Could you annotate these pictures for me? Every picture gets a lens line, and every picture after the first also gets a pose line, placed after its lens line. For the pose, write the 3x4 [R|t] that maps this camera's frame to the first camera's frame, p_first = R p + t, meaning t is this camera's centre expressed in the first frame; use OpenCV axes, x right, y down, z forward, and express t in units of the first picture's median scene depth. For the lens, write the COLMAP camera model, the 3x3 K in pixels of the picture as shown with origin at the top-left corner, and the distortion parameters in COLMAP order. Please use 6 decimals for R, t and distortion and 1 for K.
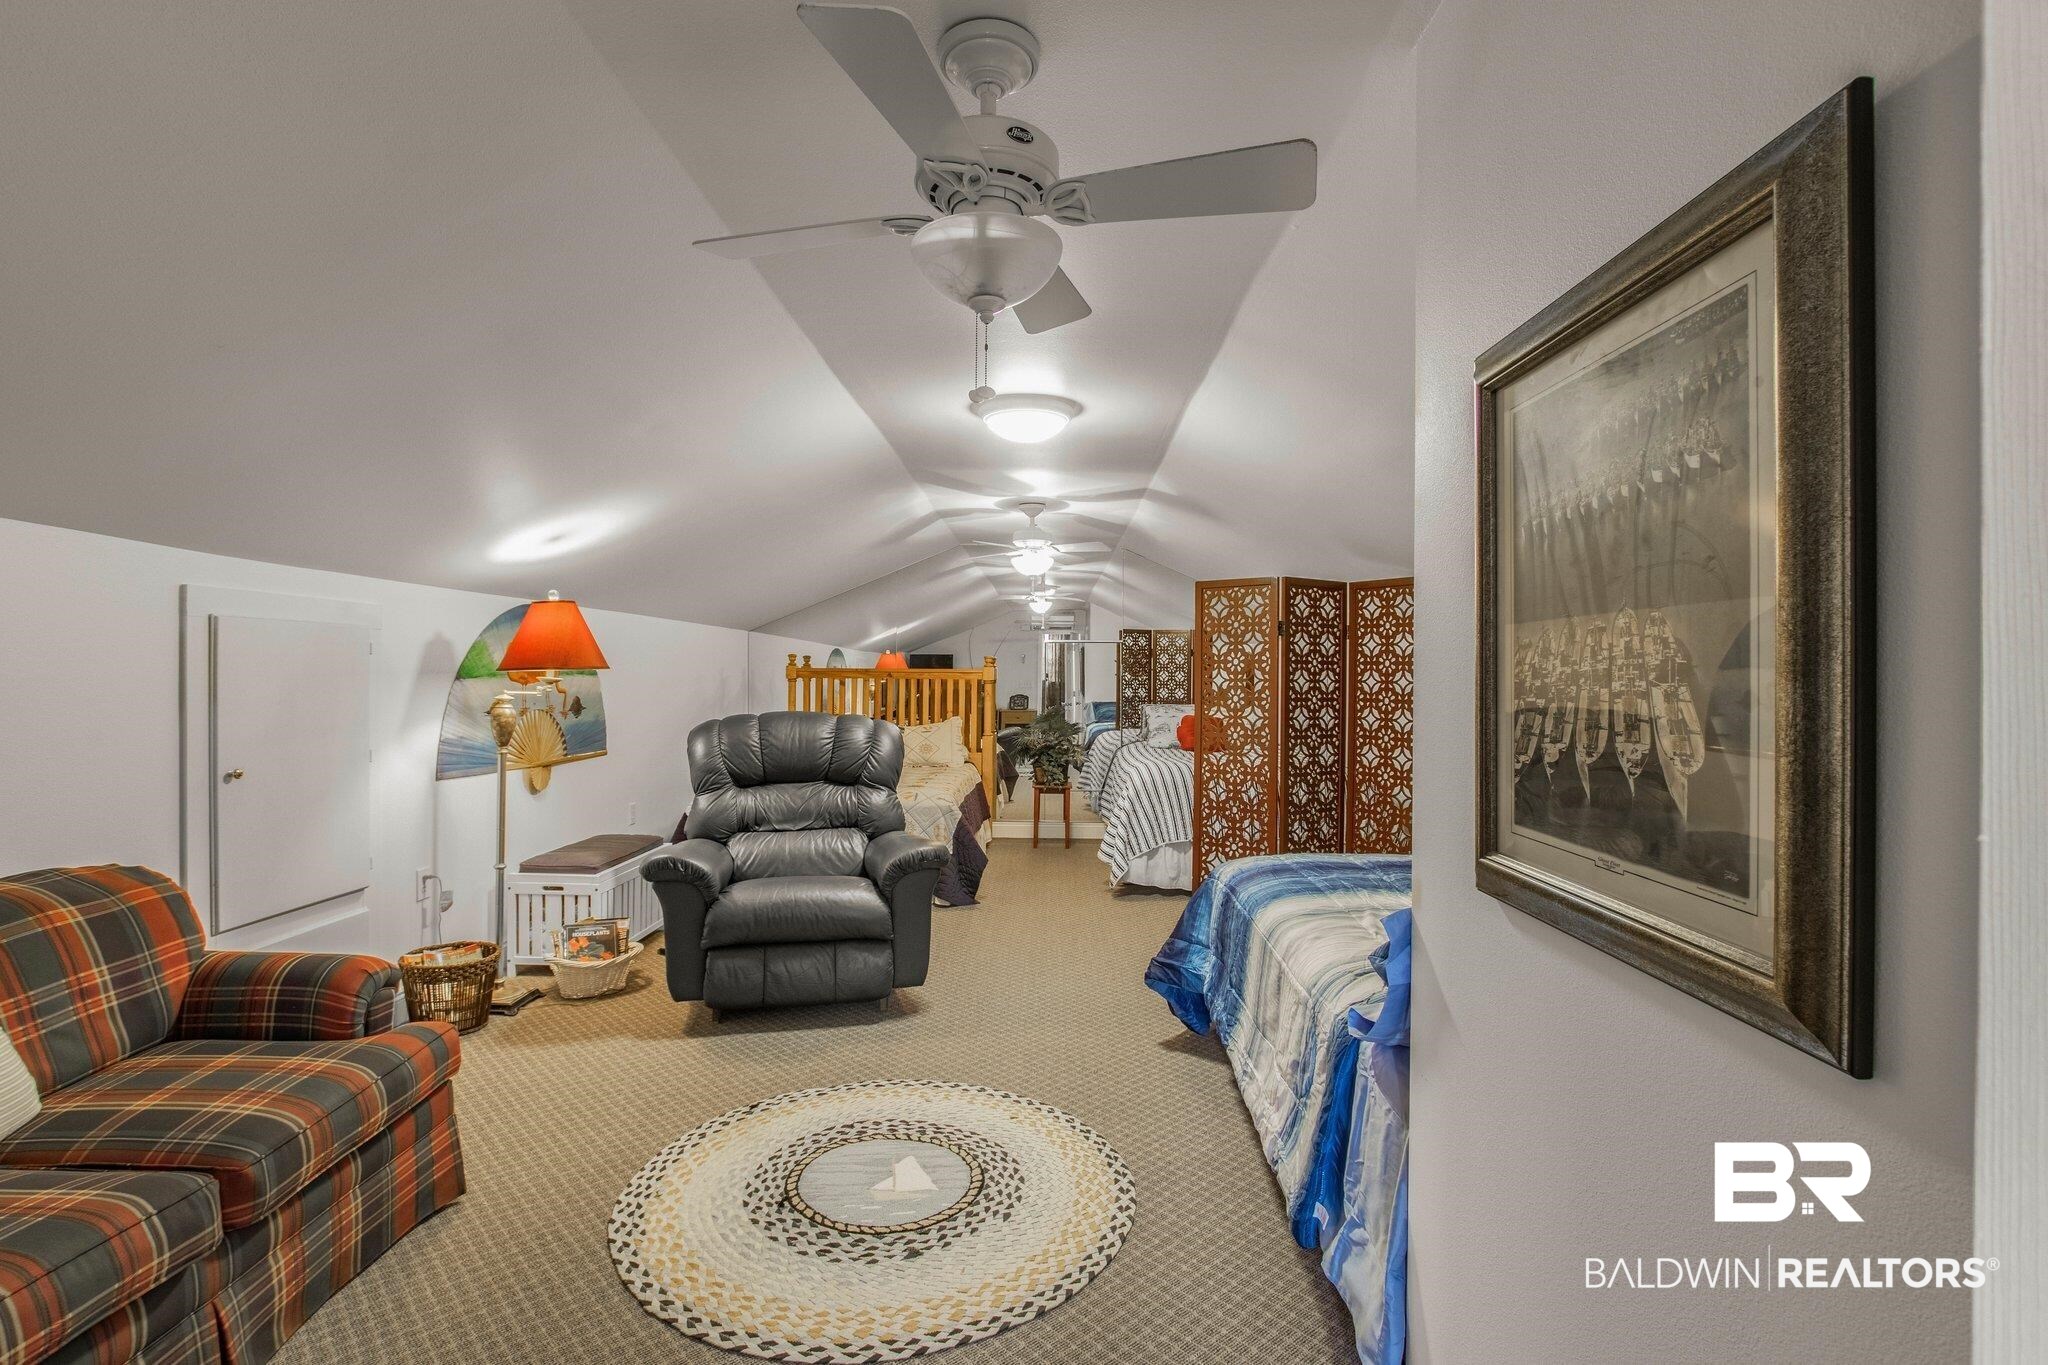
lens RADIAL K [[968.1, 0, 1019.9], [0, 968.1, 679.7], [0, 0, 1]] dist [-0.014737, 0.001917]
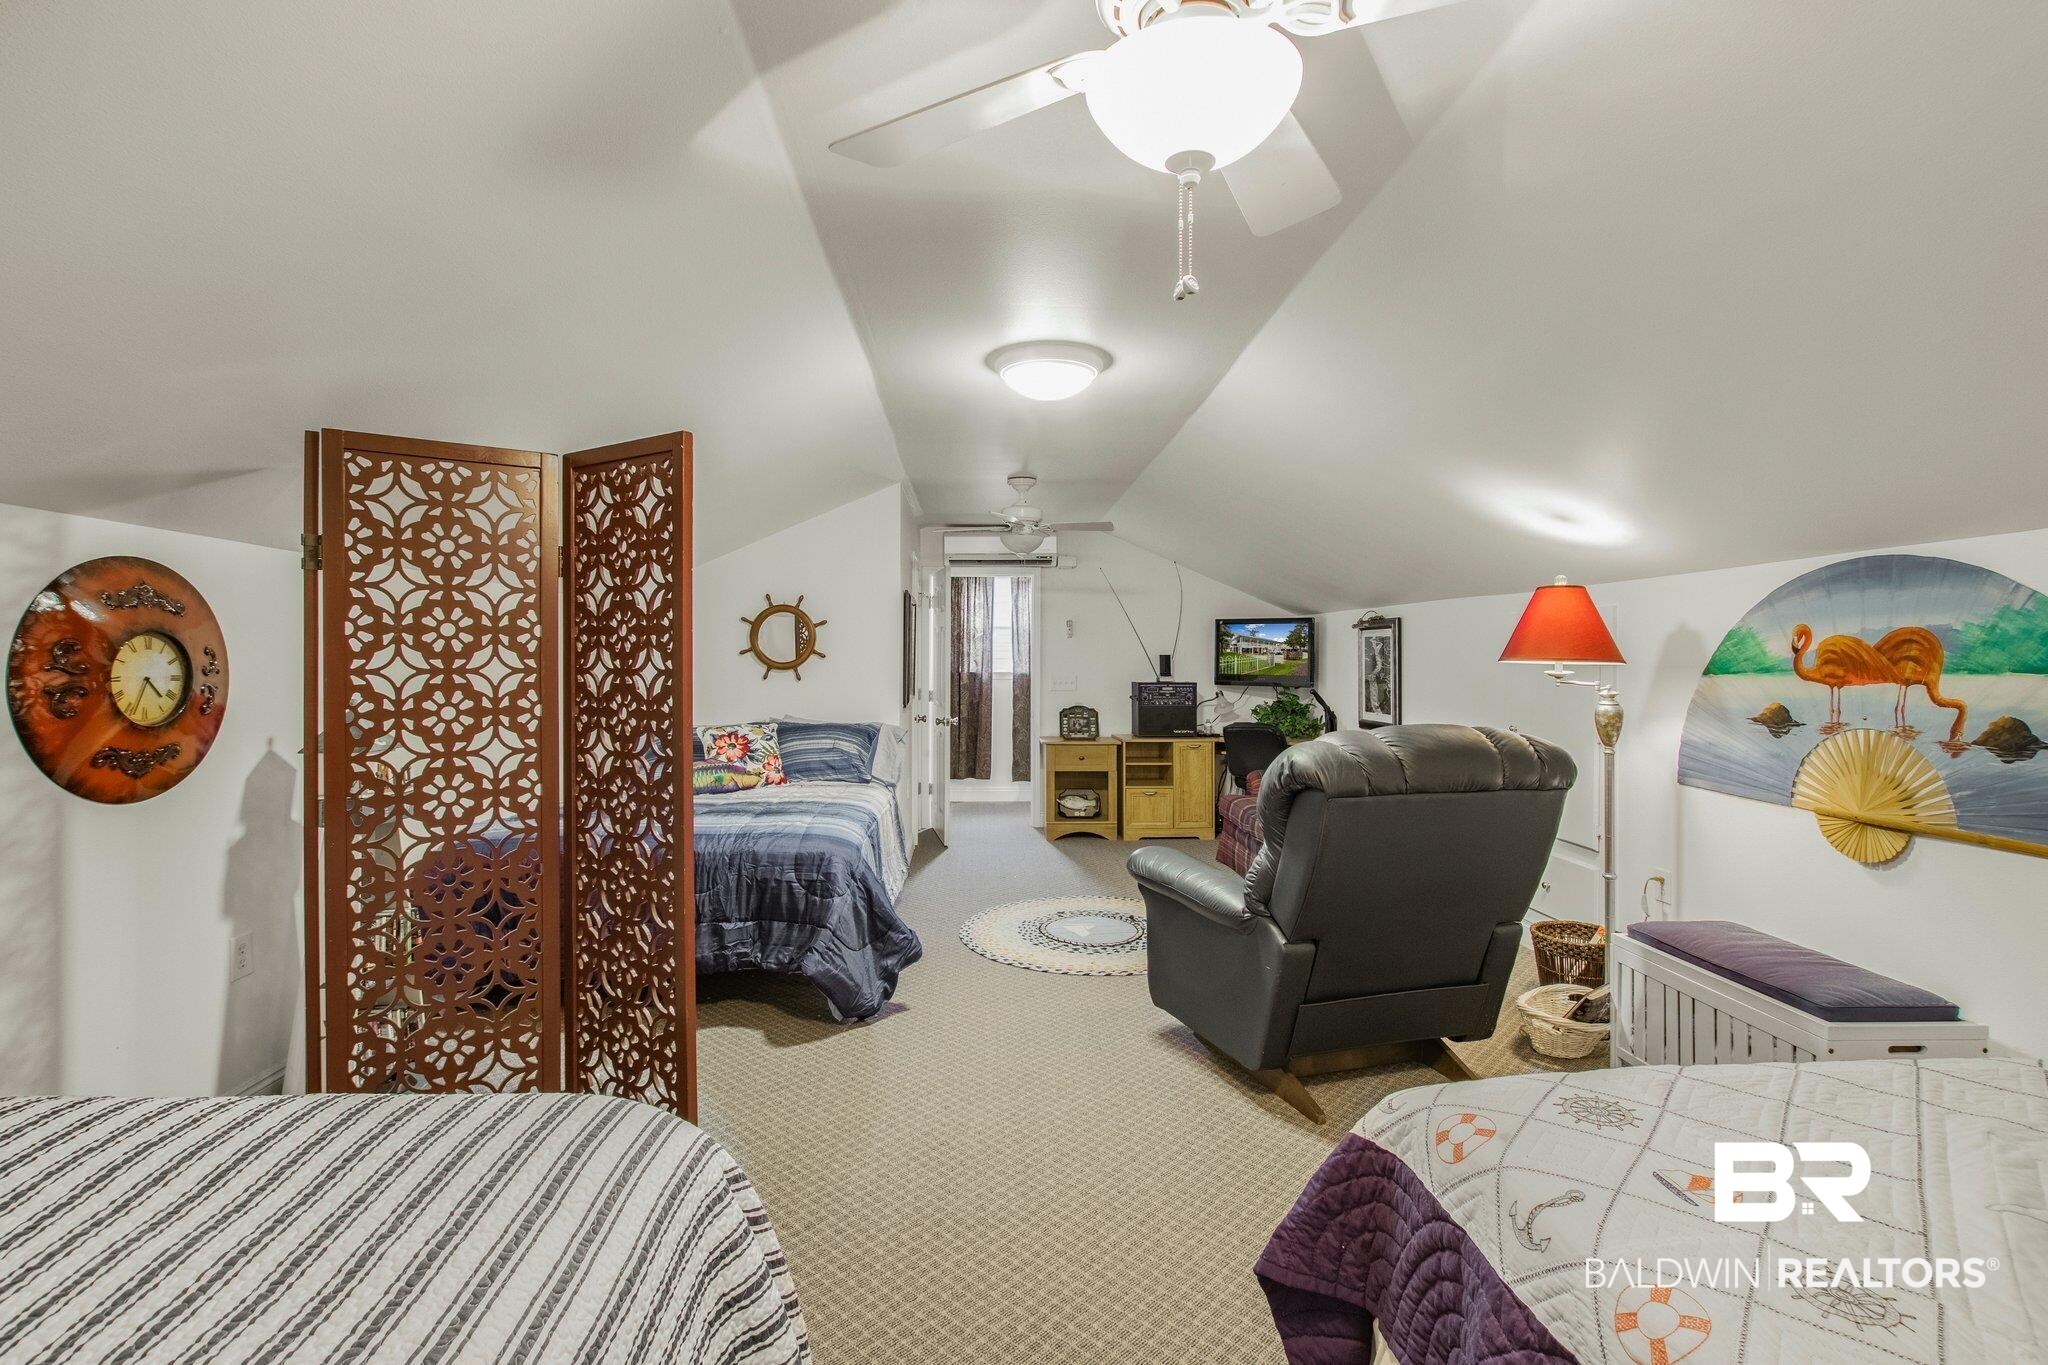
lens RADIAL K [[968.1, 0, 1020.2], [0, 968.1, 667.2], [0, 0, 1]] dist [-0.014737, 0.001917]
pose [[-0.997187, -0.014550, -0.073526, 0.094016], [-0.015515, 0.999801, 0.012577, -0.008836], [0.073329, 0.013682, -0.997214, 1.858515]]
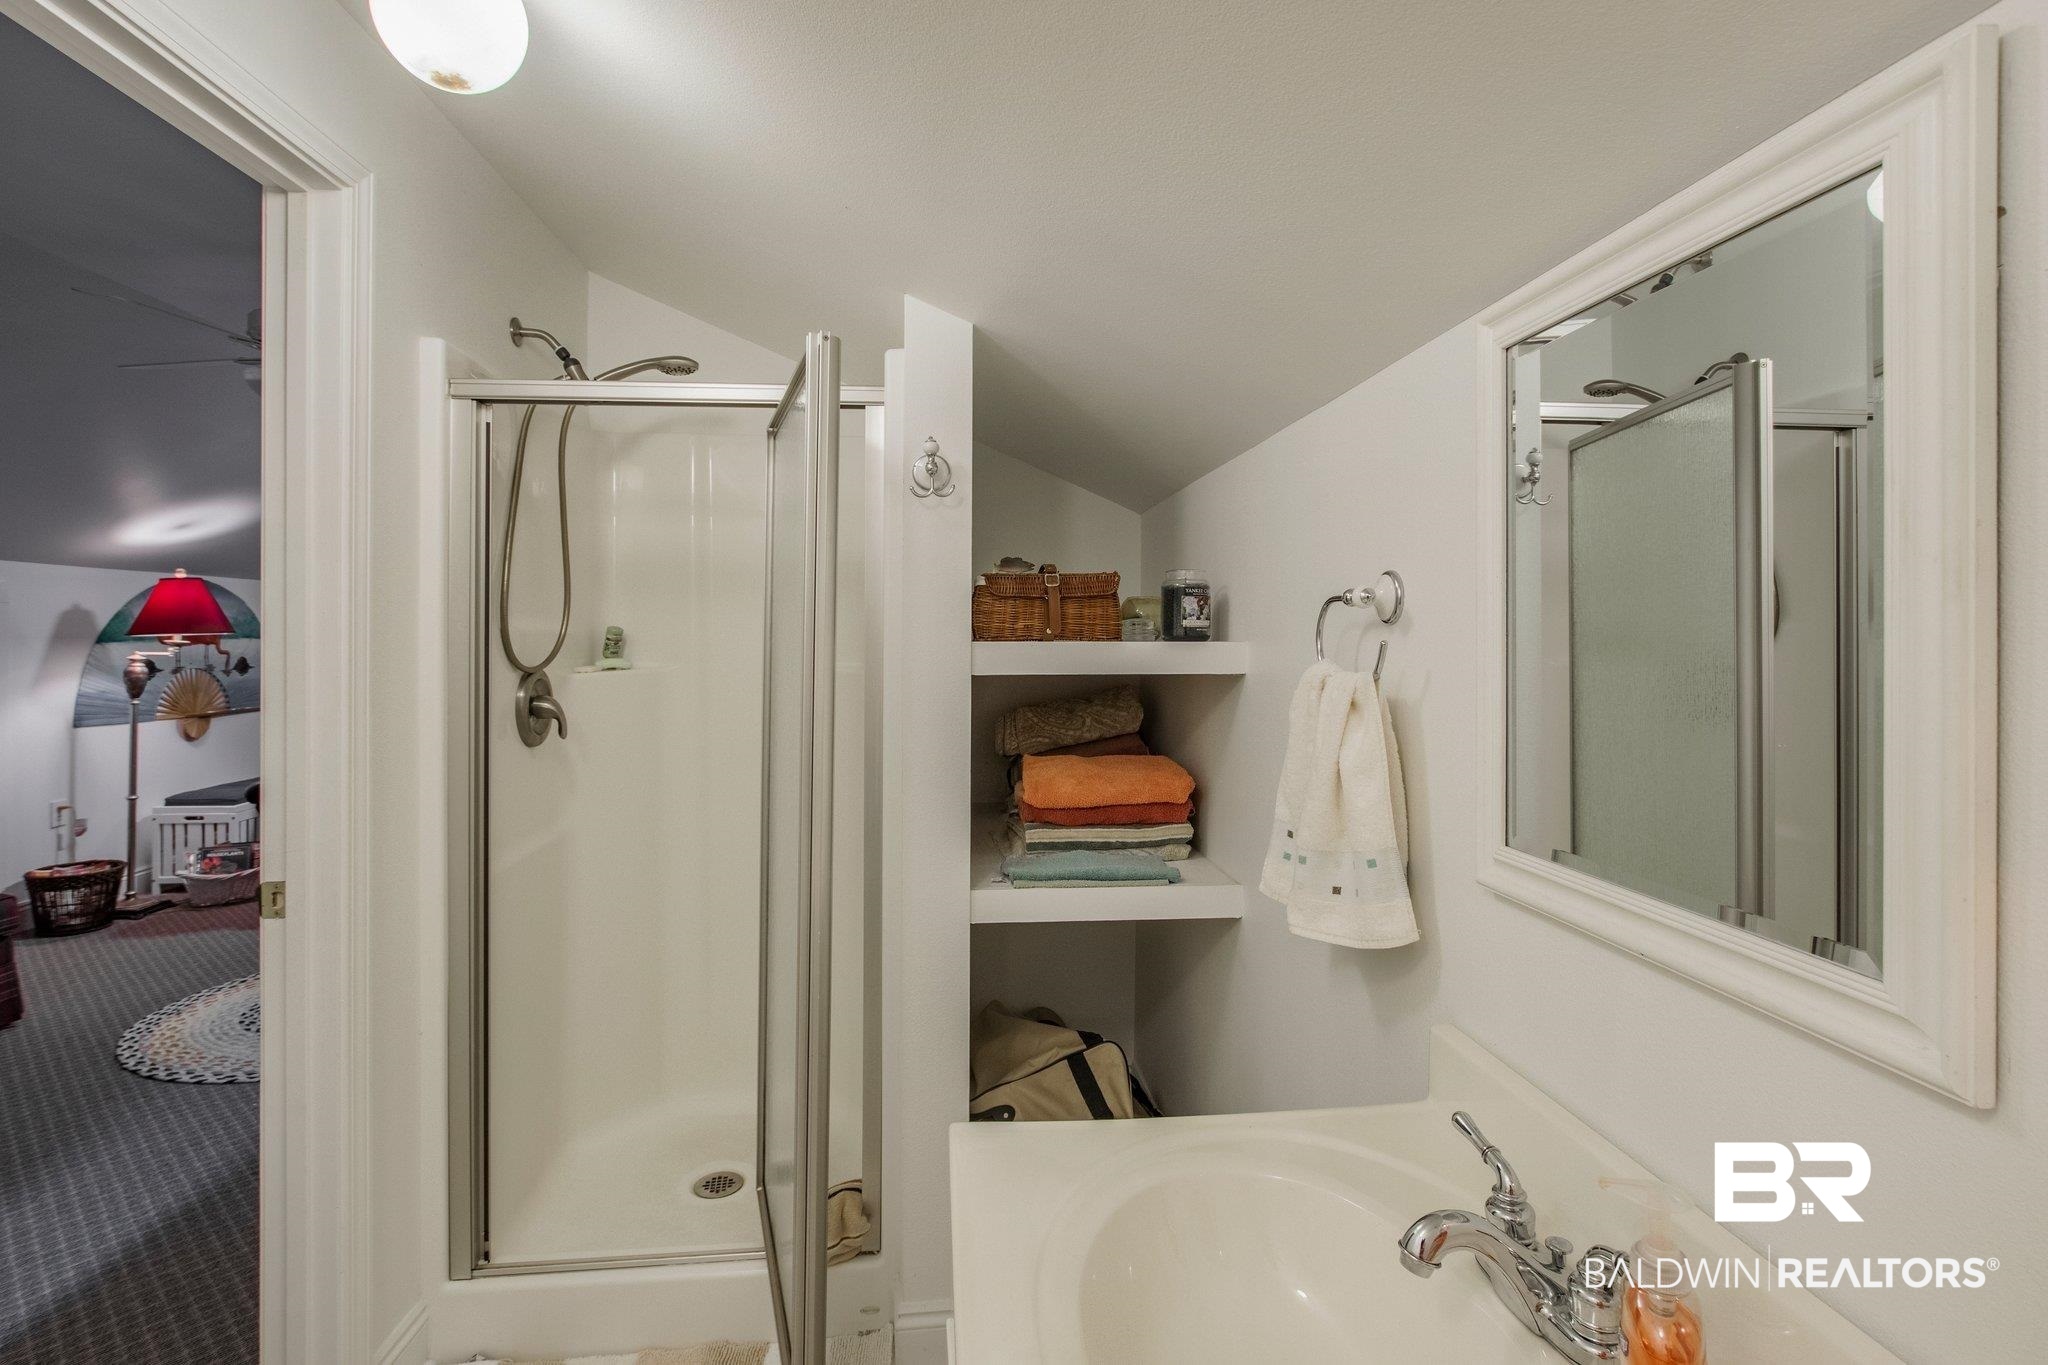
lens RADIAL K [[968.1, 0, 1027.9], [0, 968.1, 627.2], [0, 0, 1]] dist [-0.014737, 0.001917]
pose [[0.991456, -0.007425, 0.130226, 0.414366], [0.008921, 0.999901, -0.010904, 0.003417], [-0.130132, 0.011973, 0.991424, -0.332650]]
